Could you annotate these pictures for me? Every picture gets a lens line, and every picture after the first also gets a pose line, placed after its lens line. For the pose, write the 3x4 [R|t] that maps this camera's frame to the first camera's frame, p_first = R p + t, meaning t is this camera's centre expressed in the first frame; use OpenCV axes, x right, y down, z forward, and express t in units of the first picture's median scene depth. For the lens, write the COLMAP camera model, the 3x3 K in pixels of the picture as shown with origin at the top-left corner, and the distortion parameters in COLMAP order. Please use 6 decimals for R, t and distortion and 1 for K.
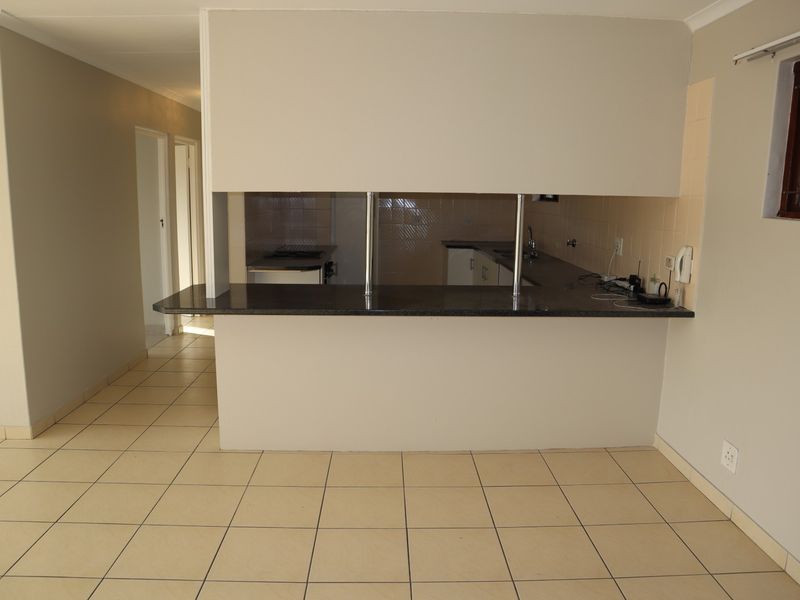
lens RADIAL K [[626.2, 0, 395.7], [0, 626.2, 301.7], [0, 0, 1]] dist [-0.115275, 0.067336]
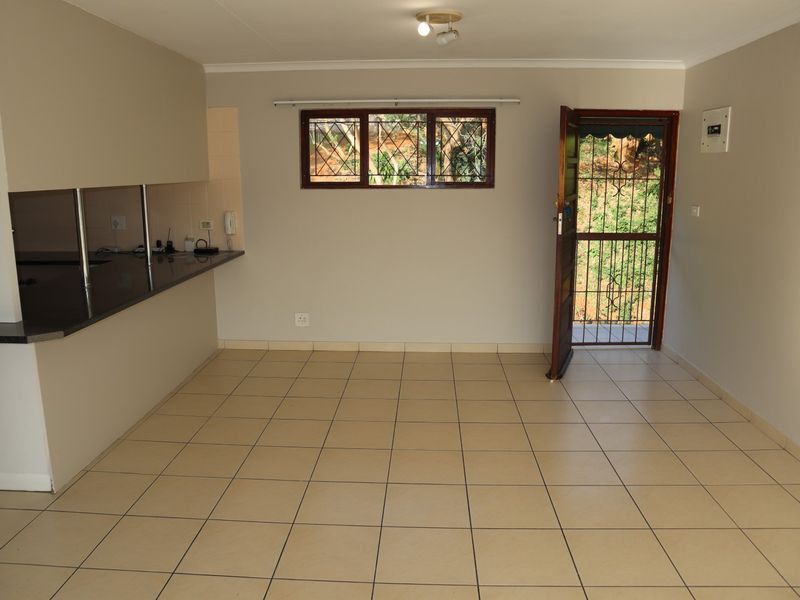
lens RADIAL K [[626.2, 0, 398.0], [0, 626.2, 300.2], [0, 0, 1]] dist [-0.115275, 0.067336]
pose [[0.068366, -0.213036, 0.974650, -0.994157], [0.176273, 0.964145, 0.198375, -0.099361], [-0.981964, 0.158242, 0.103467, 0.397539]]
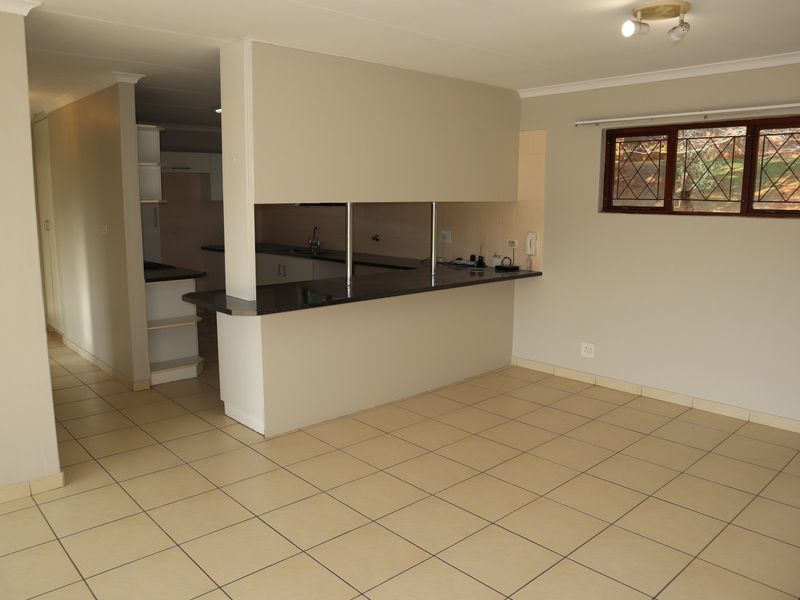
lens RADIAL K [[626.2, 0, 399.4], [0, 626.2, 299.6], [0, 0, 1]] dist [-0.115275, 0.067336]
pose [[0.747363, -0.116436, 0.654134, -0.785146], [0.121402, 0.991881, 0.037850, -0.016695], [-0.653230, 0.051125, 0.755431, 0.000212]]
